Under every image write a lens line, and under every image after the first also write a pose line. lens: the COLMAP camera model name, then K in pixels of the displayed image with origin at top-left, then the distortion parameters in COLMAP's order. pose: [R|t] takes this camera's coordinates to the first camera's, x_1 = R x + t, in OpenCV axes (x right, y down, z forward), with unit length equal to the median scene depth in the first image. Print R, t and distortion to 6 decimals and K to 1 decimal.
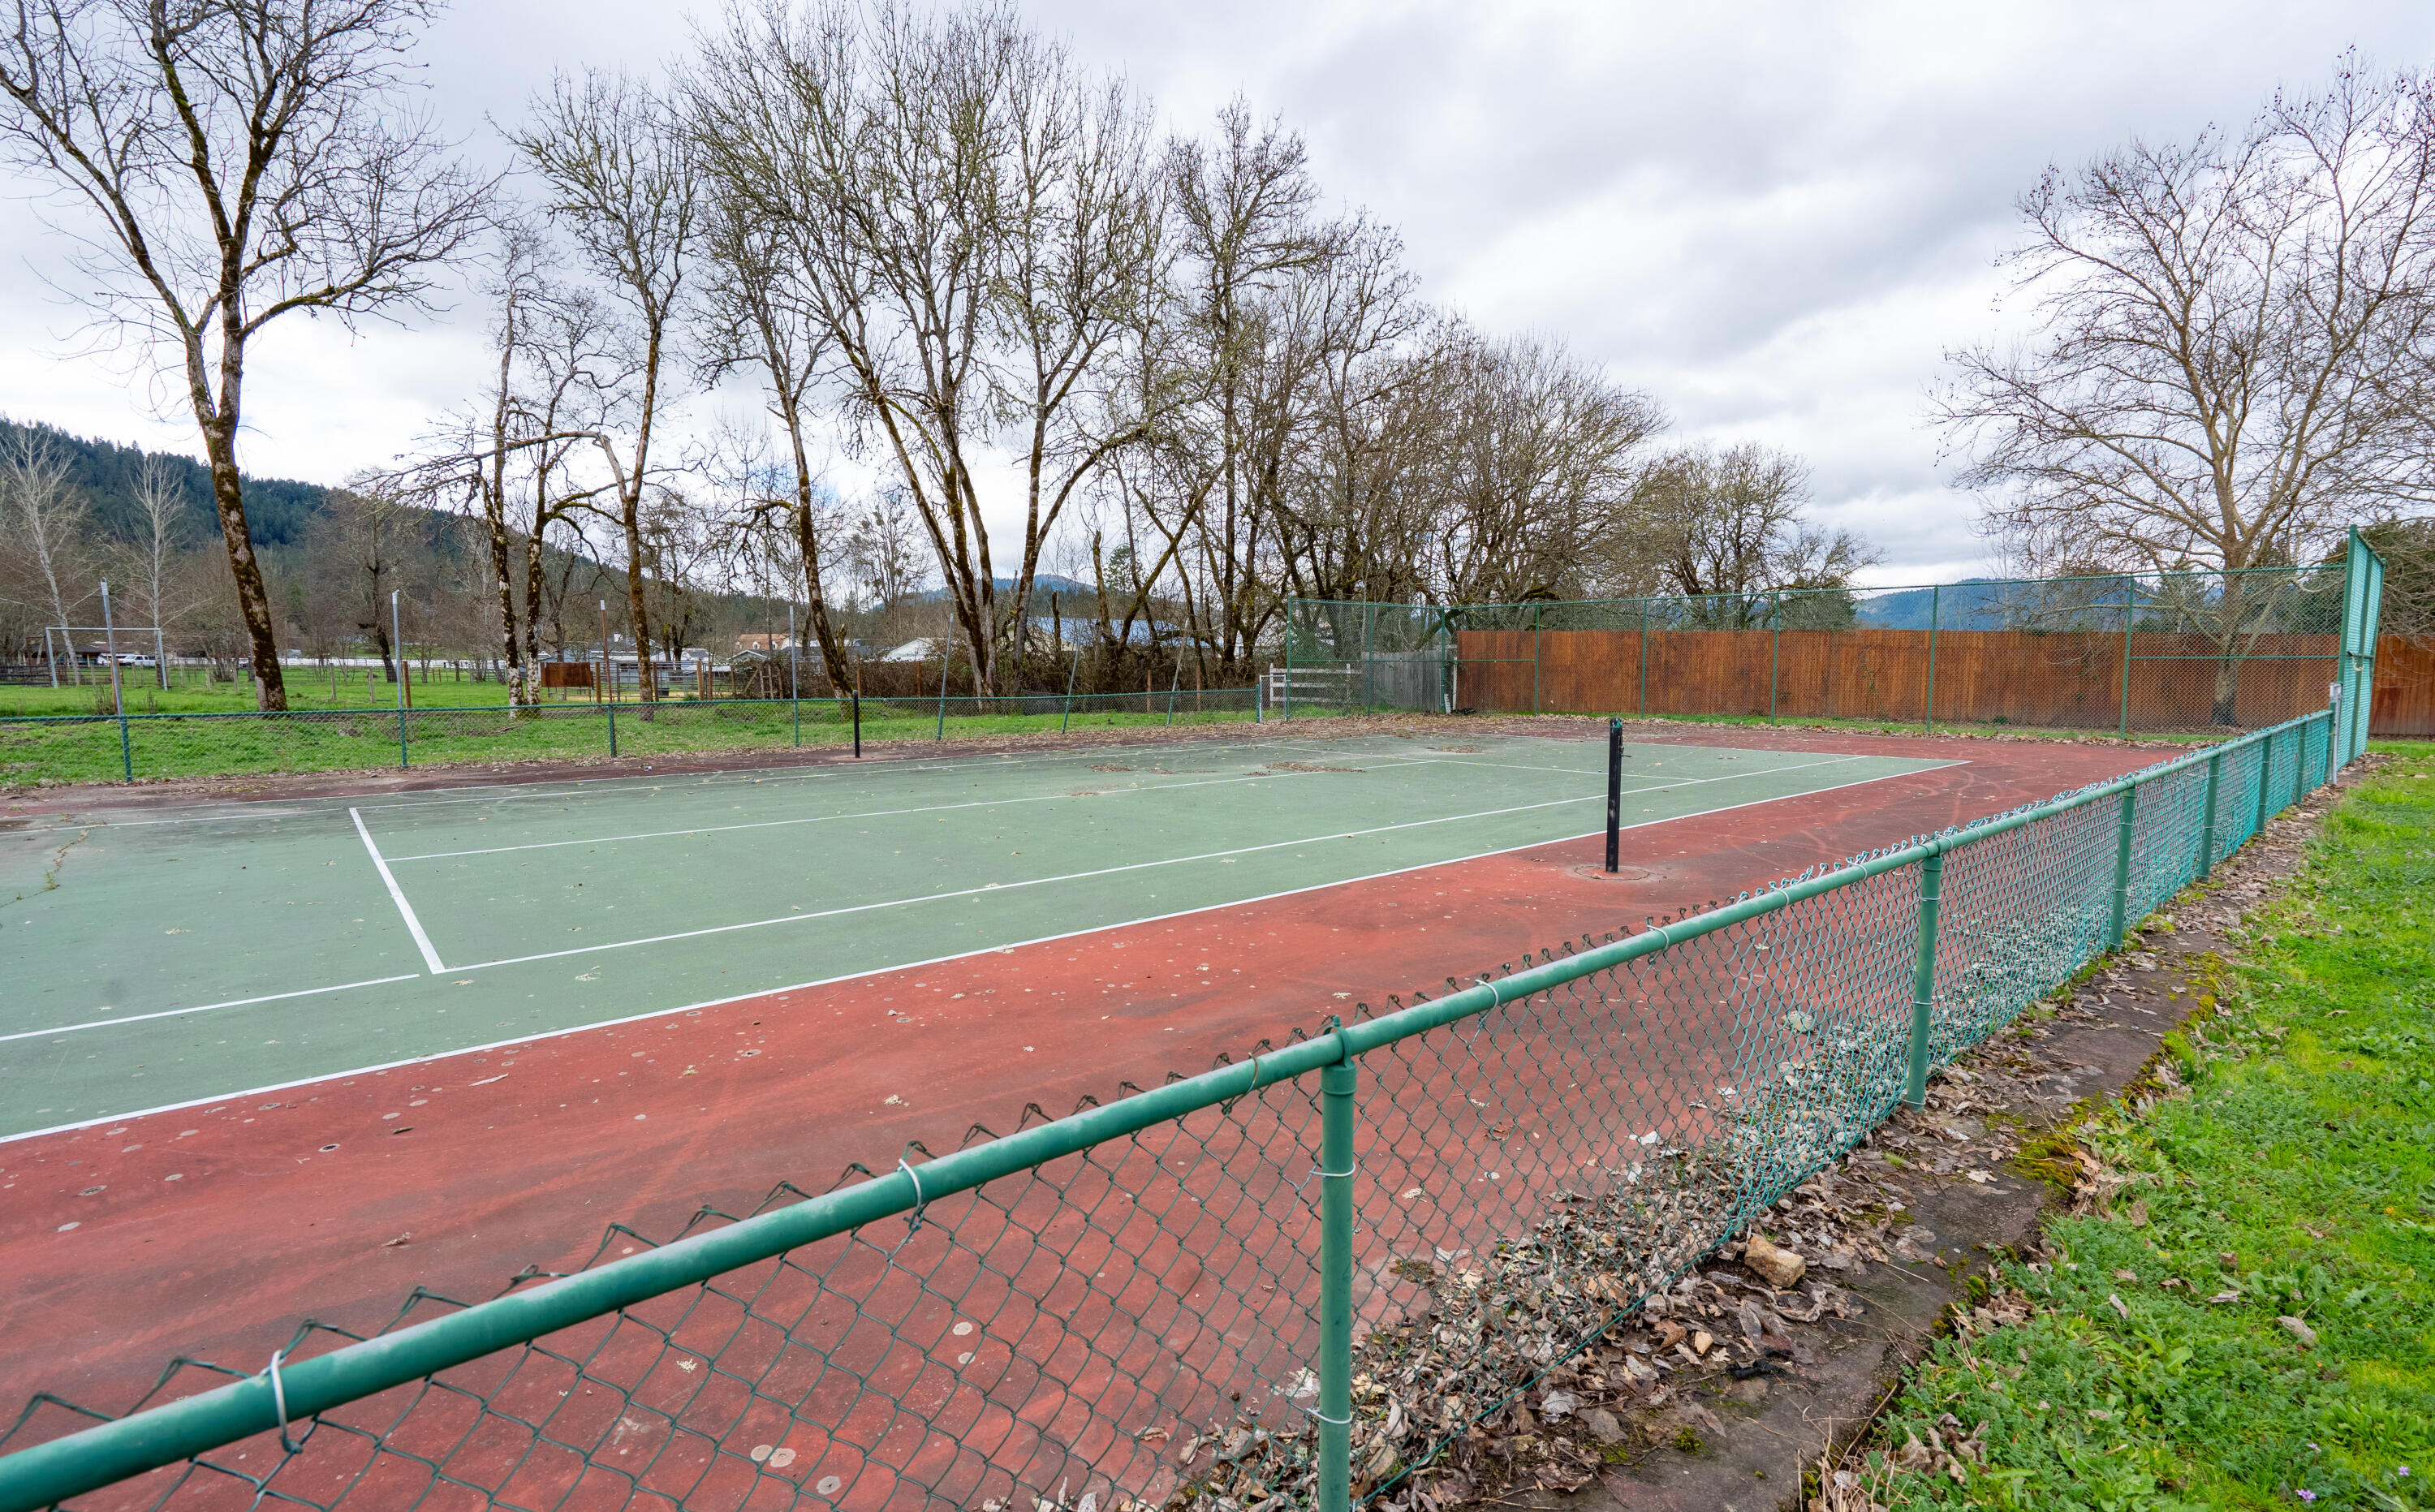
lens RADIAL K [[1090.7, 0, 1214.6], [0, 1090.7, 756.0], [0, 0, 1]] dist [-0.007265, 0.003285]
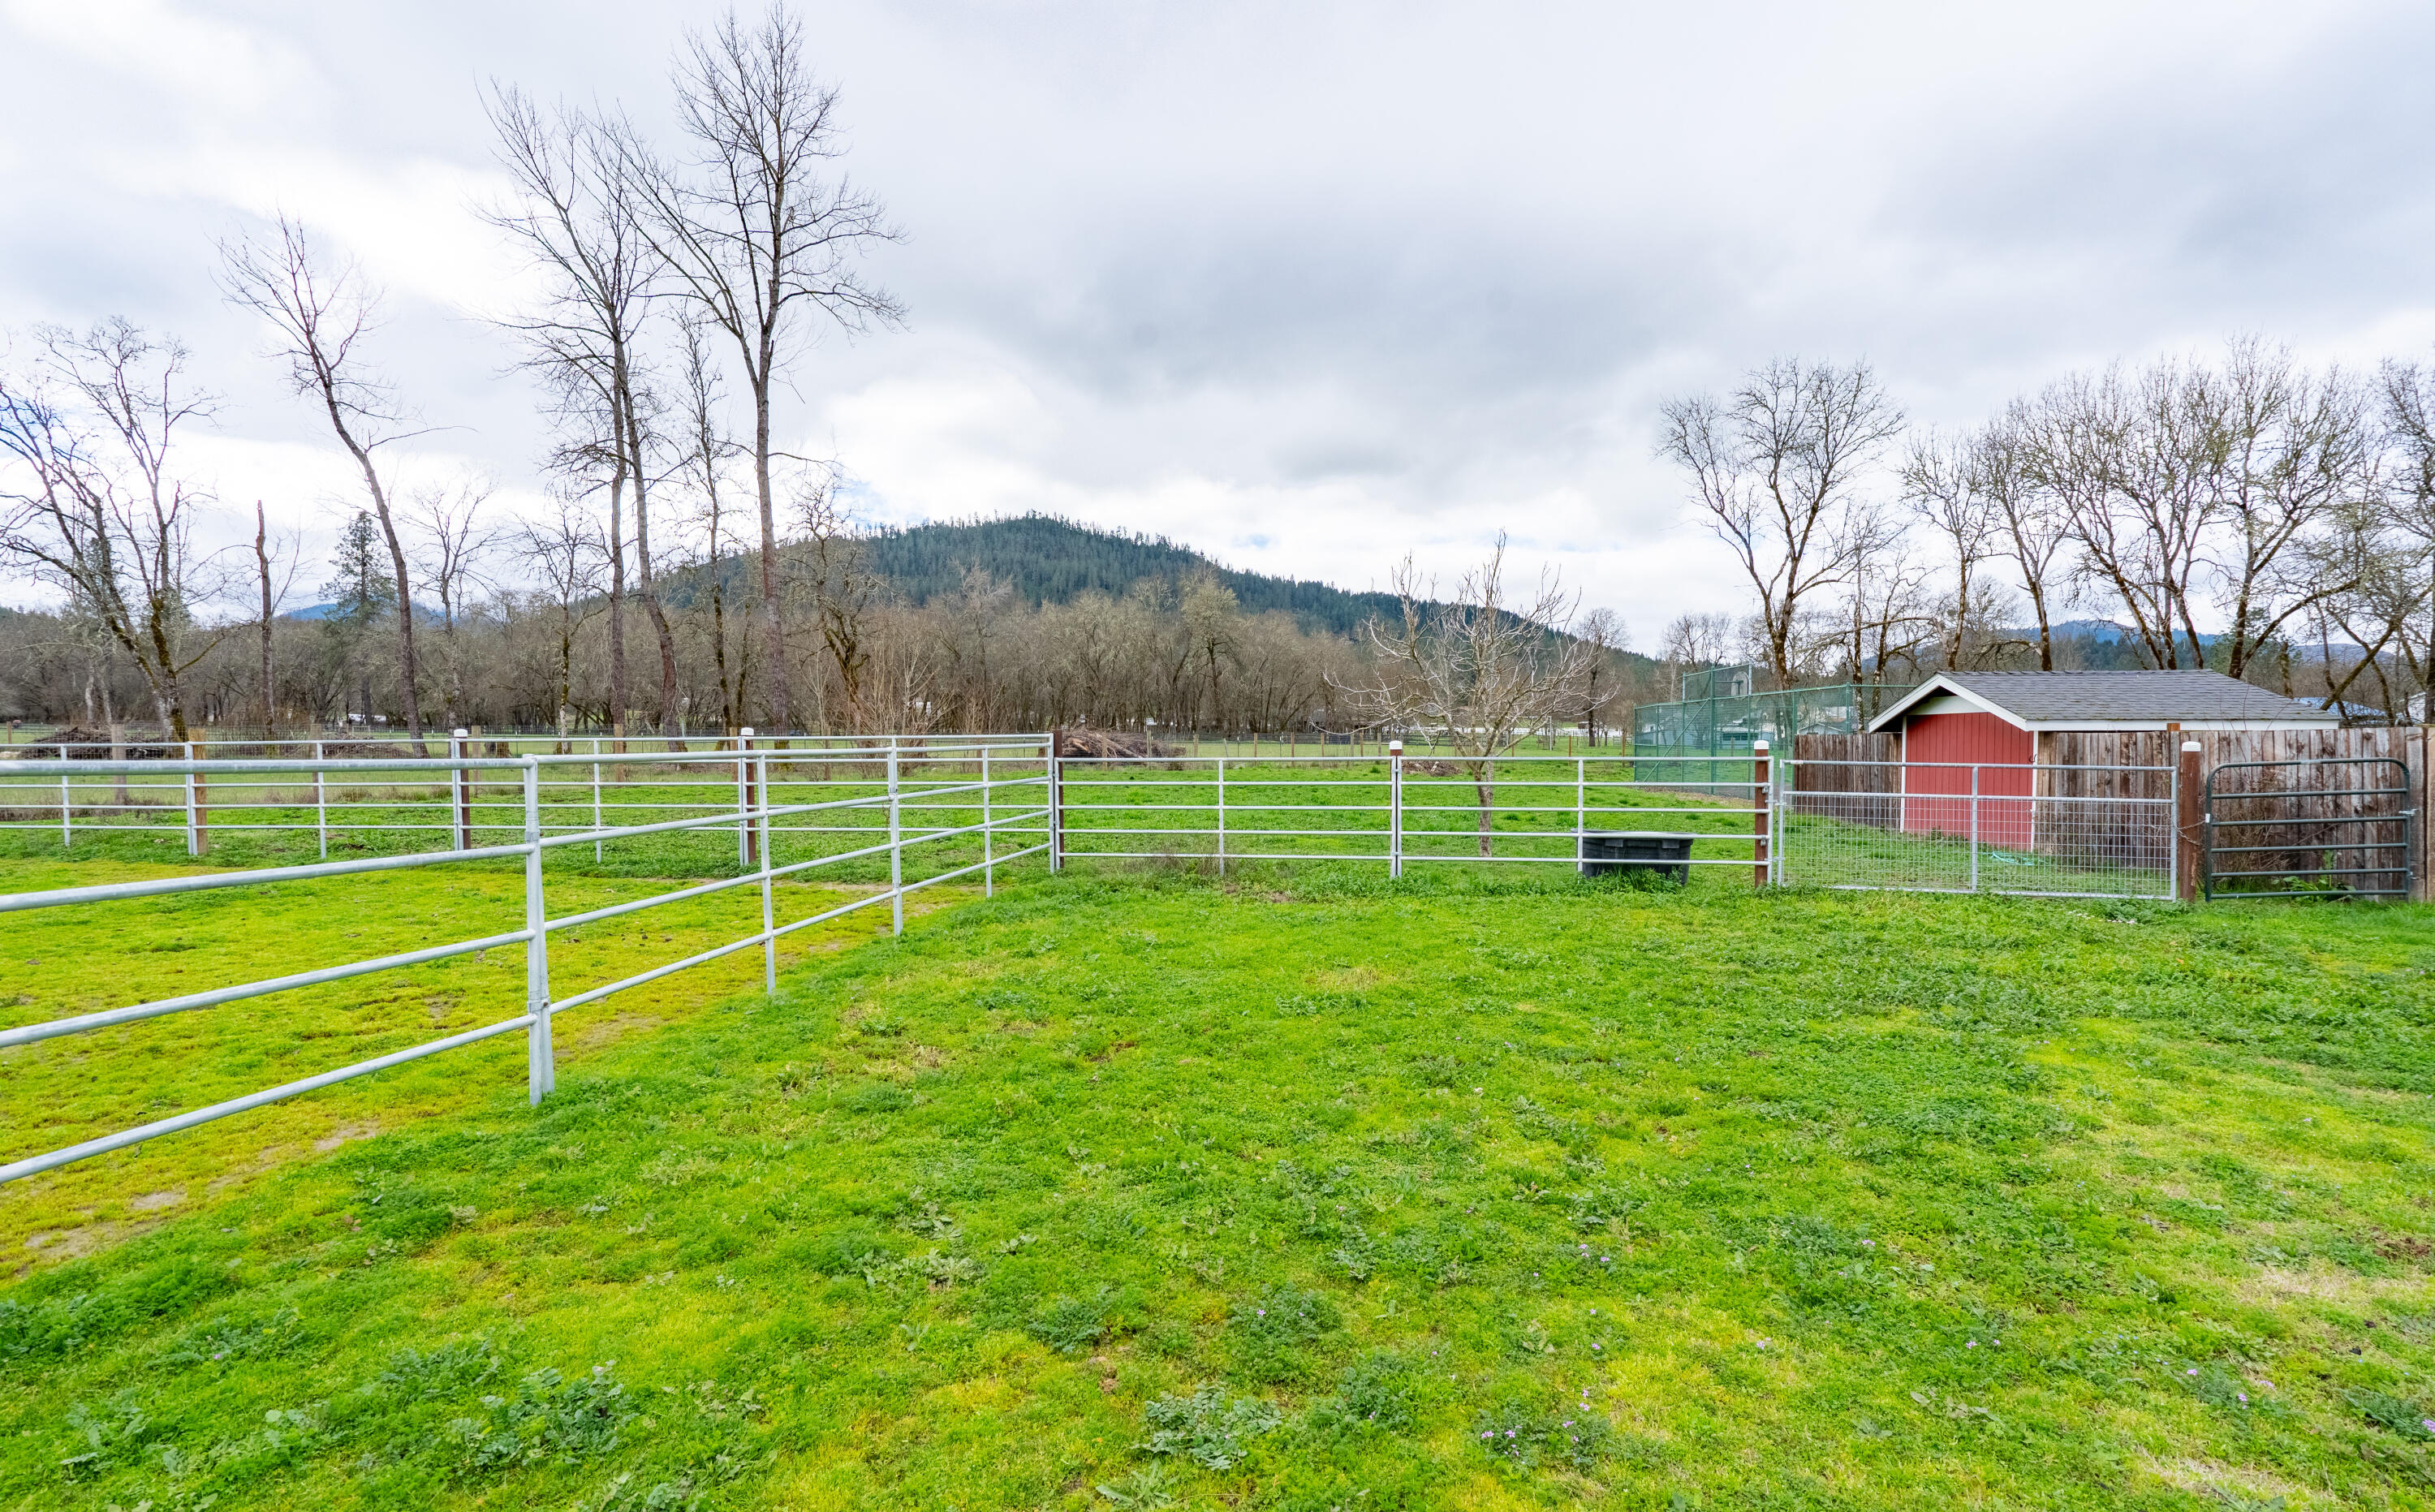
lens RADIAL K [[1090.7, 0, 1233.0], [0, 1090.7, 826.2], [0, 0, 1]] dist [-0.007265, 0.003285]
pose [[0.692074, 0.064560, -0.718934, -0.028797], [-0.061935, 0.997630, 0.029966, 0.067768], [0.719164, 0.023788, 0.694433, -1.020020]]
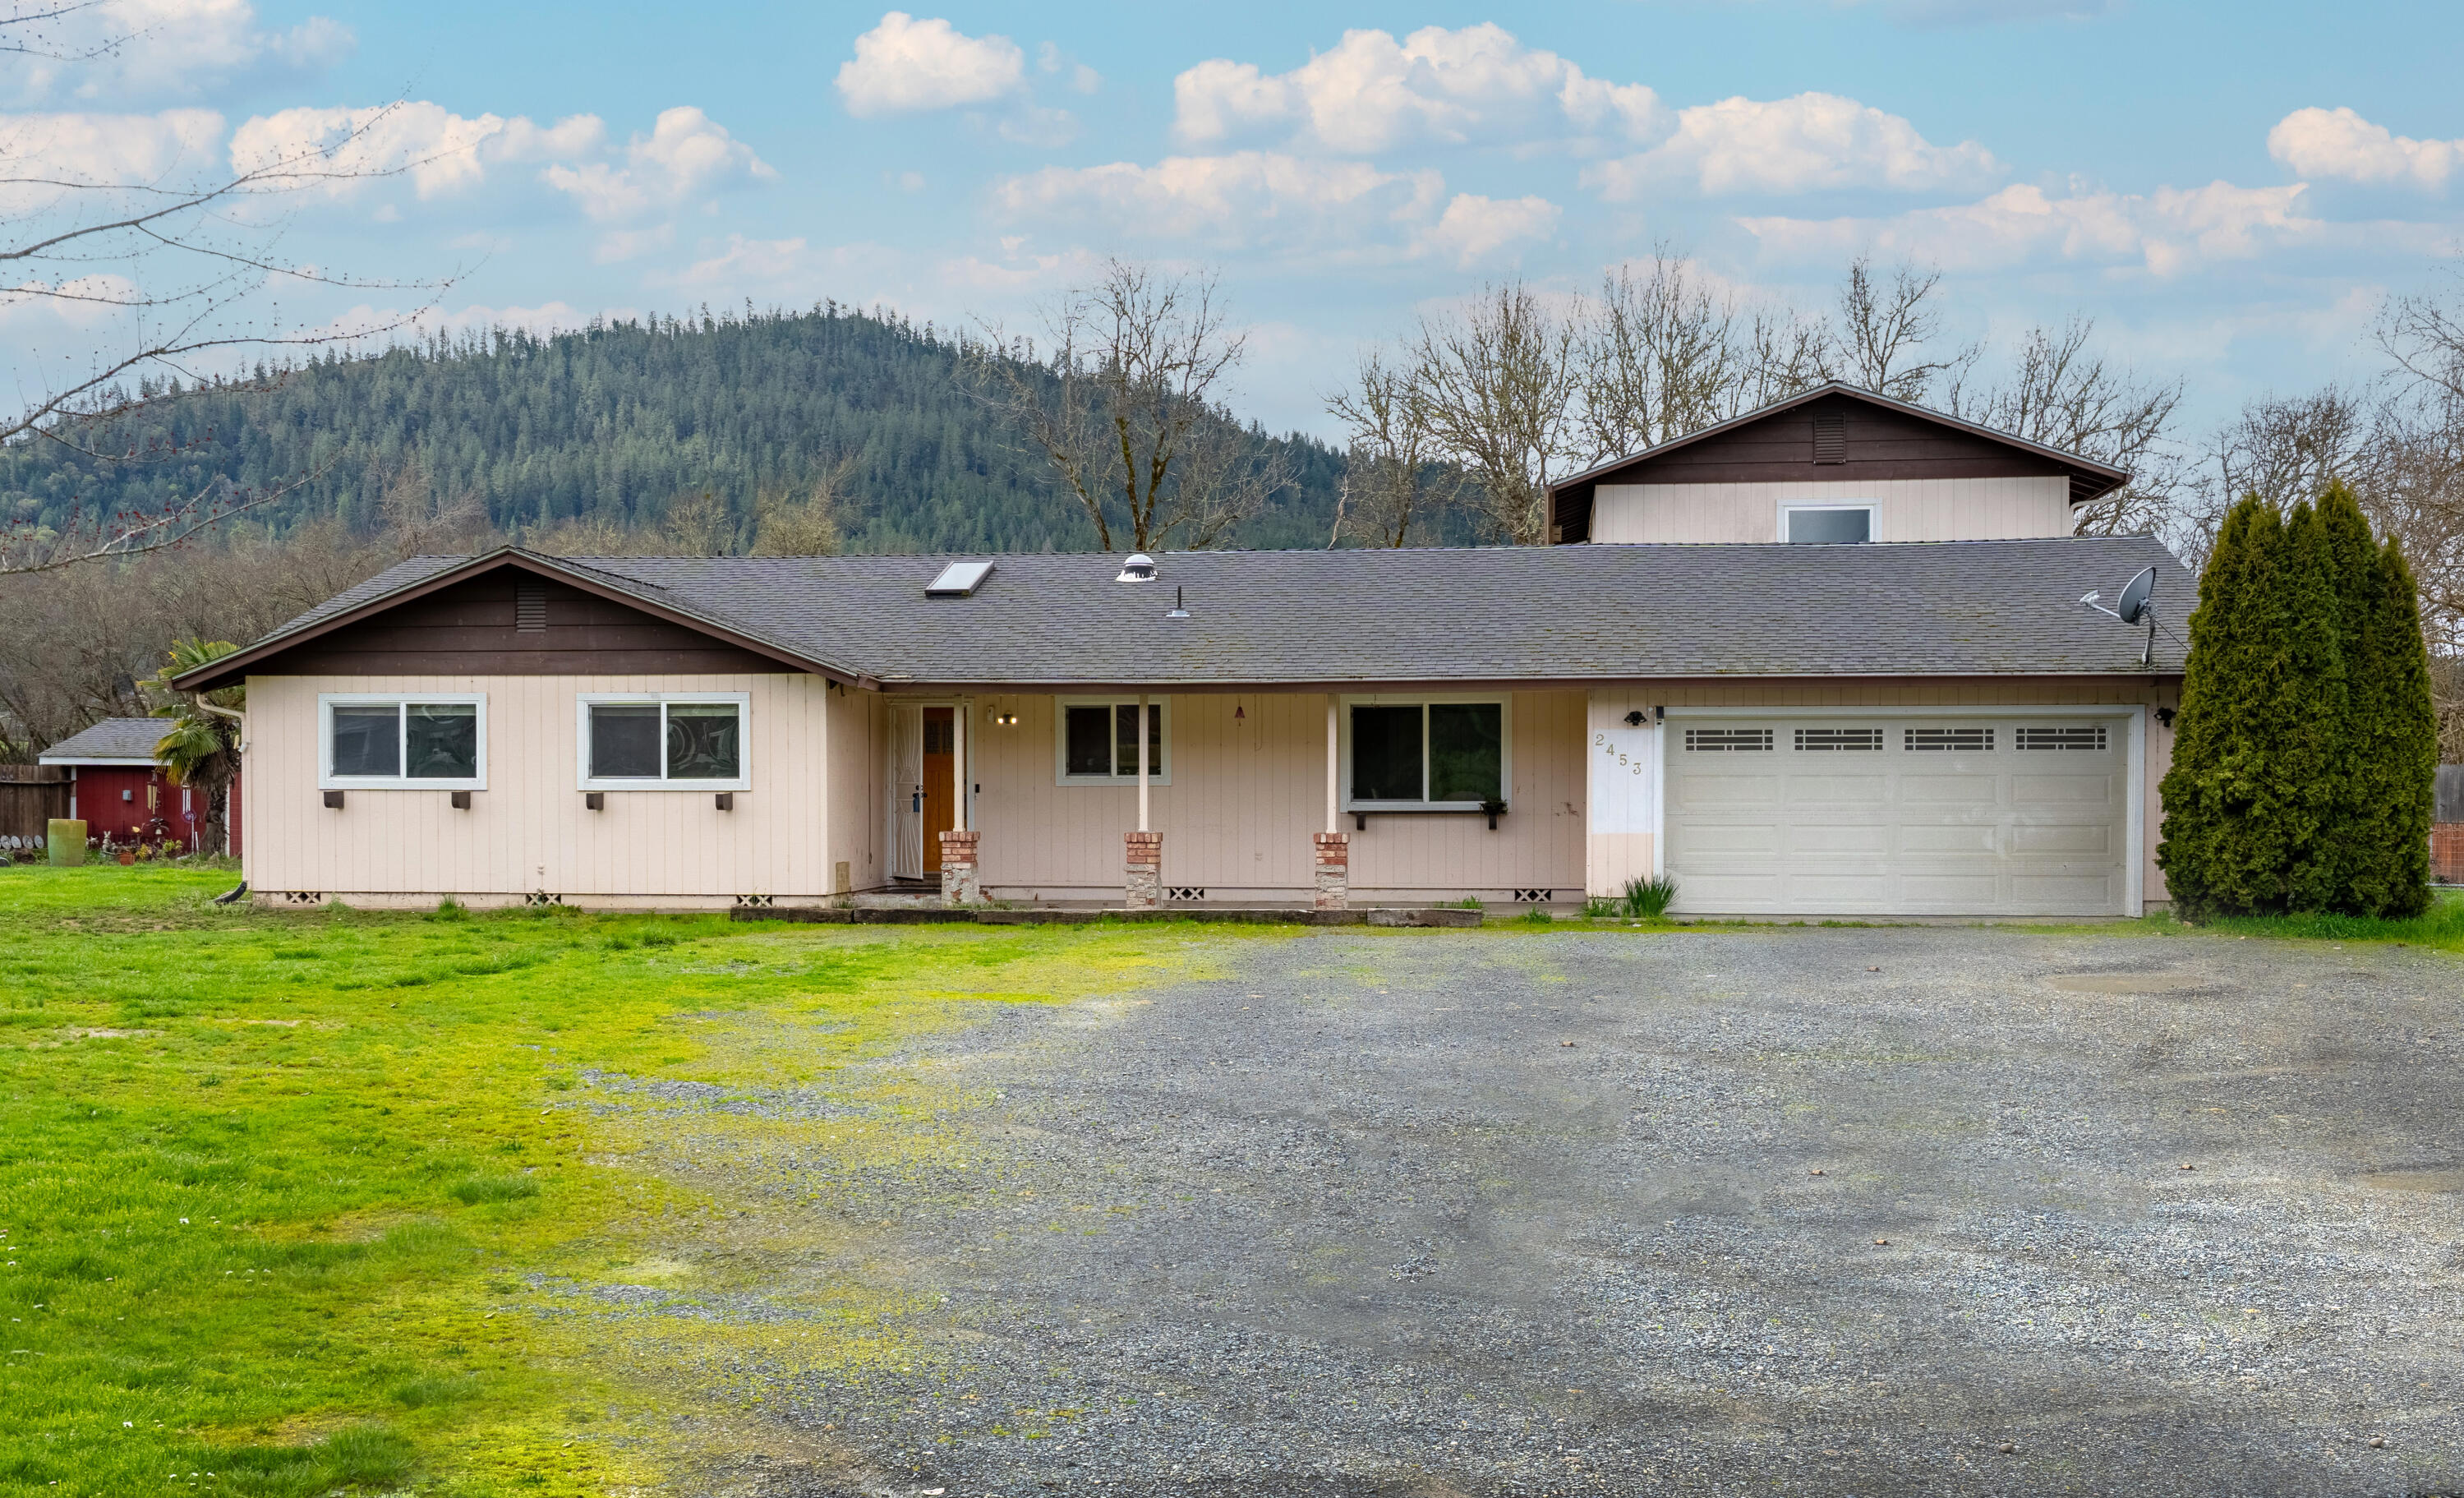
lens RADIAL K [[2456.8, 0, 1240.6], [0, 2456.8, 831.9], [0, 0, 1]] dist [0.011800, 0.000000]
pose [[0.679939, 0.021364, -0.732957, 1.289458], [-0.071887, 0.996702, -0.037635, 0.061483], [0.729736, 0.078280, 0.679233, -0.913240]]
